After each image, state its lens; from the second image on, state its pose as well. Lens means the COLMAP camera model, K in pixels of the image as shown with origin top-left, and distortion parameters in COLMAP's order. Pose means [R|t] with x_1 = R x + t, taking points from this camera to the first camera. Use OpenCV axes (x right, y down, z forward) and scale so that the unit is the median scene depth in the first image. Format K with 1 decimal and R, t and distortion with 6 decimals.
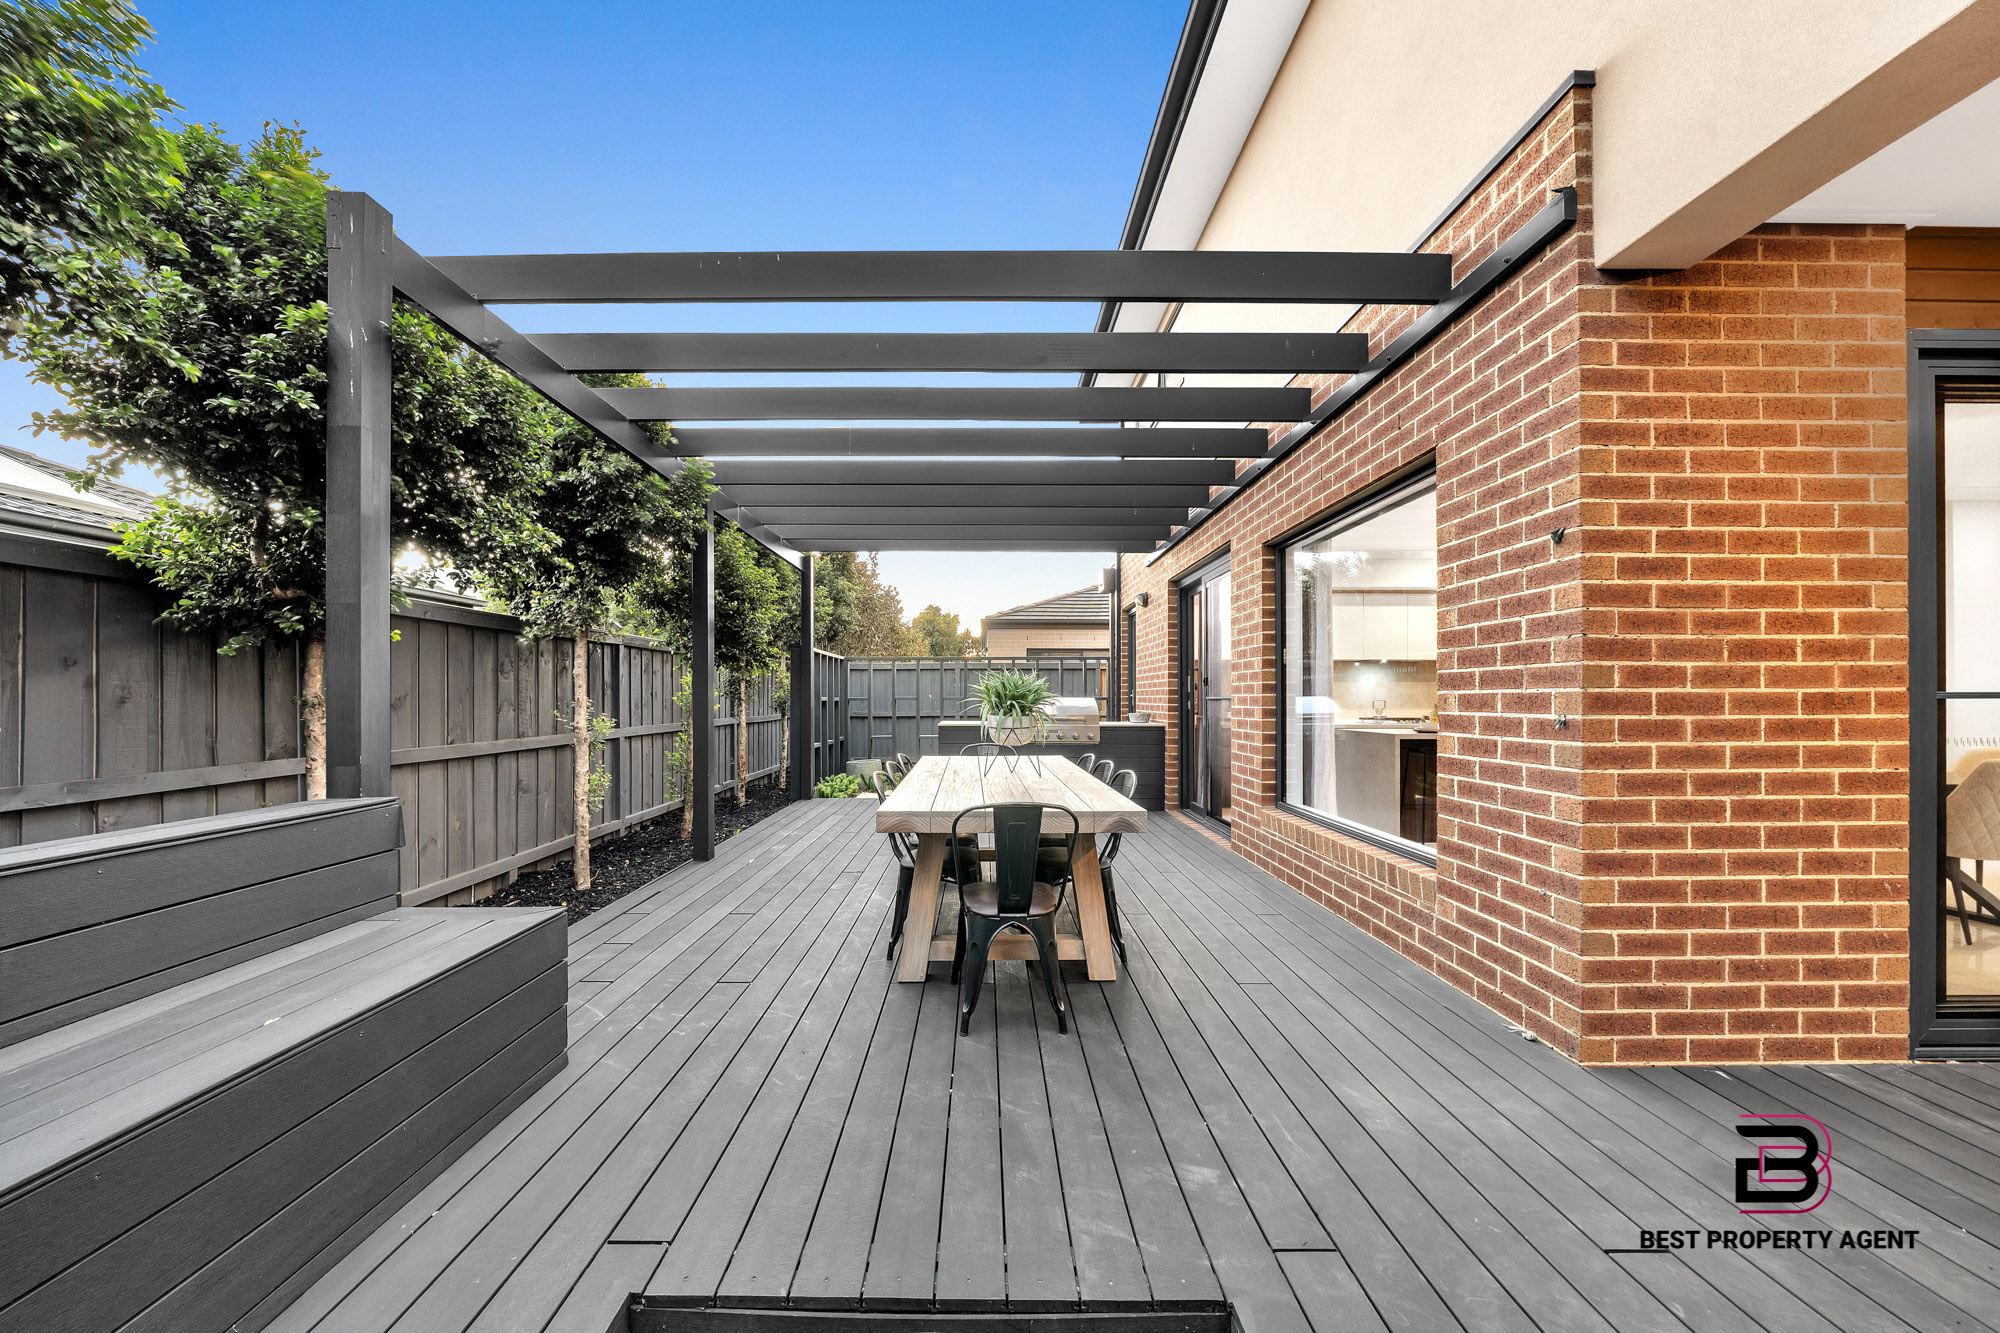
lens RADIAL K [[681.0, 0, 988.9], [0, 681.0, 697.6], [0, 0, 1]] dist [-0.009268, 0.000534]
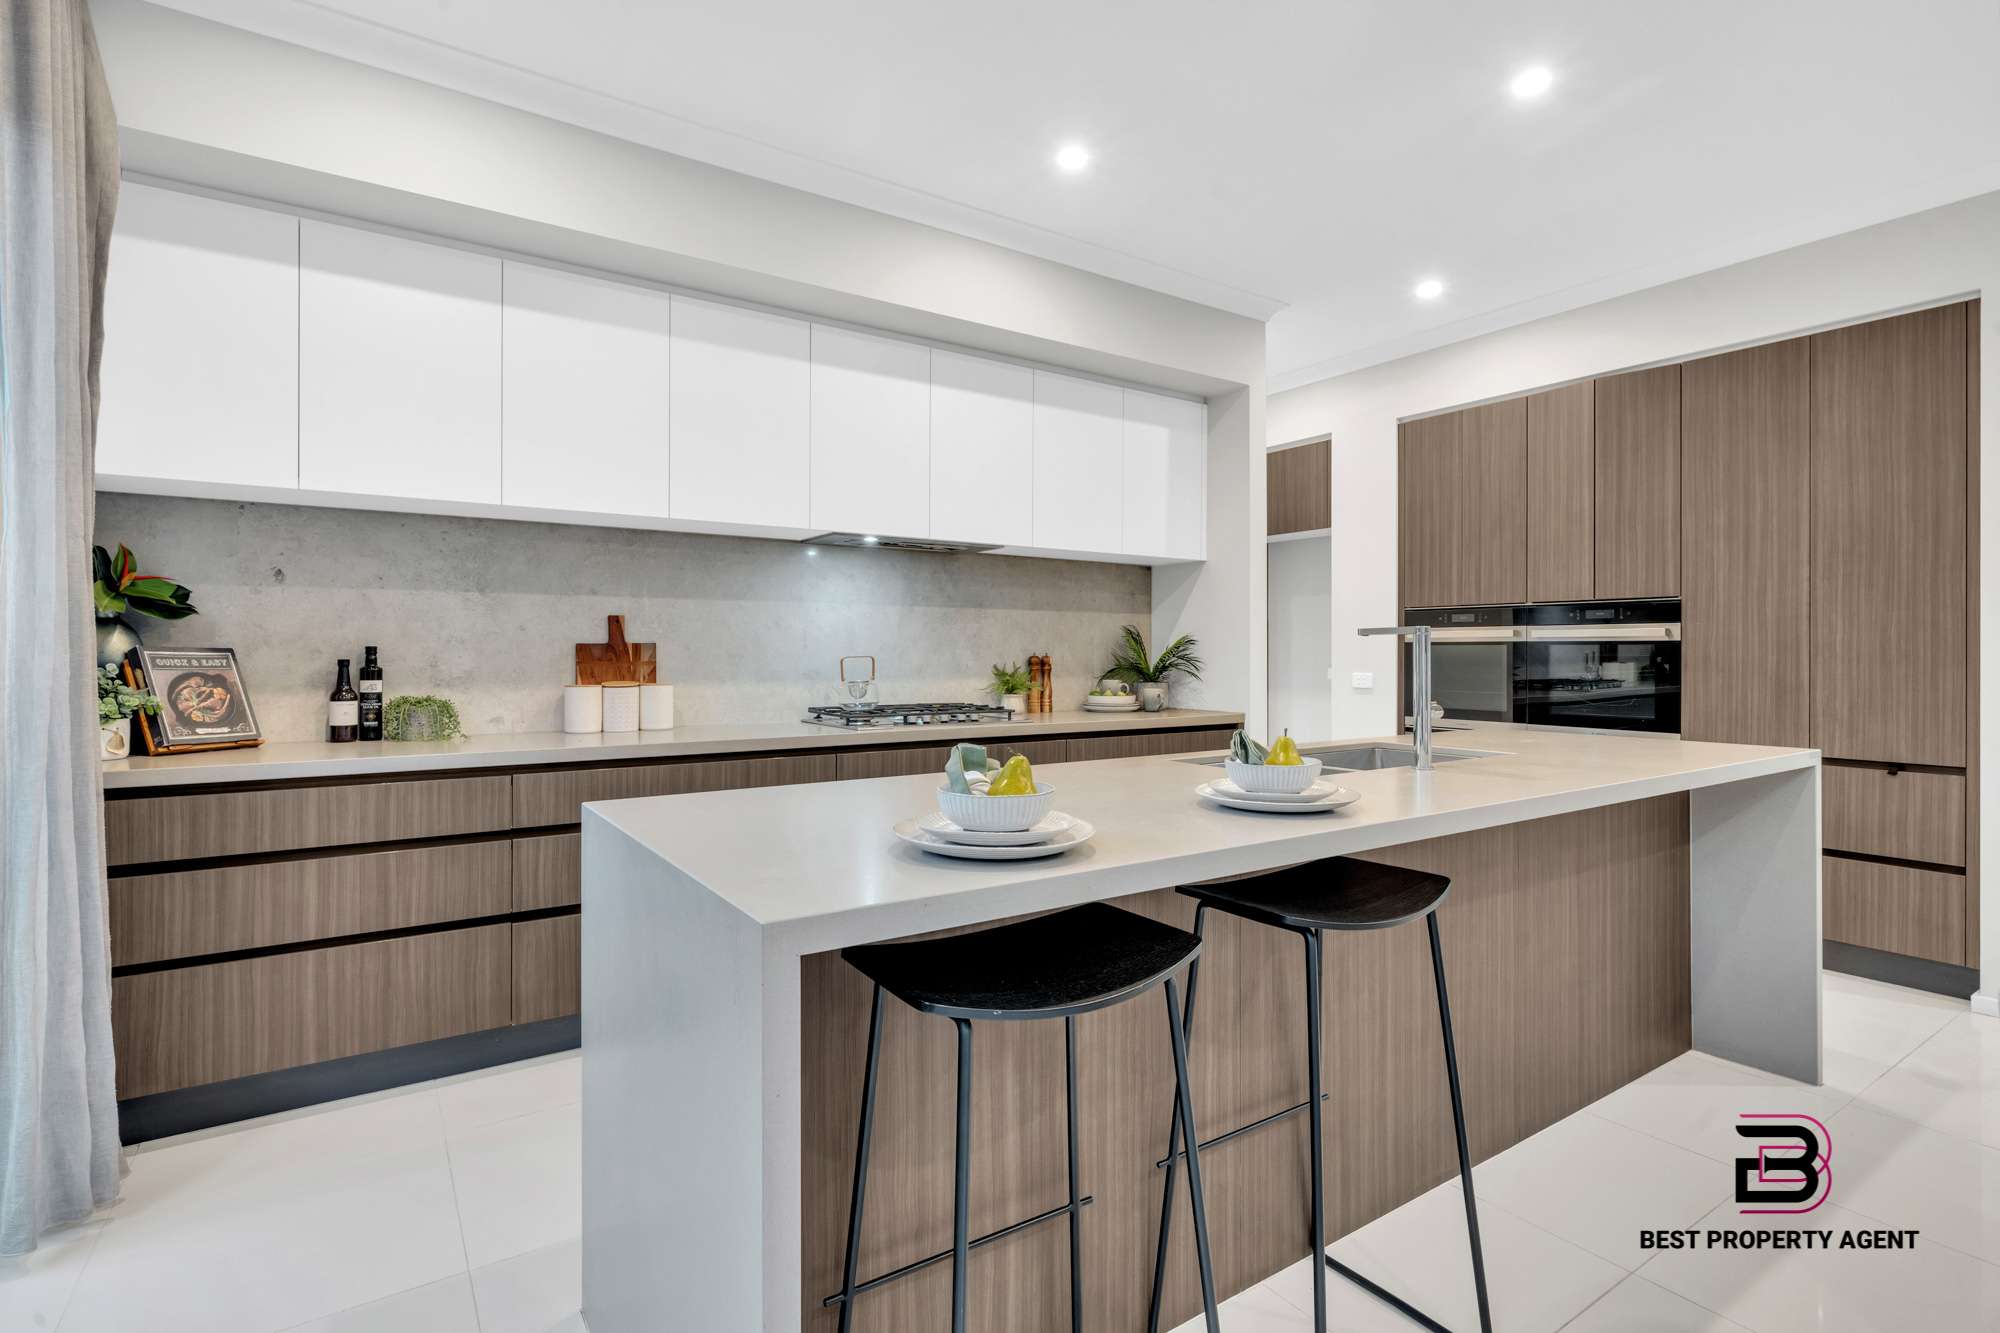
lens RADIAL K [[948.6, 0, 968.9], [0, 948.6, 653.0], [0, 0, 1]] dist [-0.002184, 0.001466]
pose [[0.834070, 0.000072, 0.551659, 1.059538], [-0.002240, 0.999992, 0.003256, 0.002301], [-0.551655, -0.003952, 0.834063, 1.699319]]
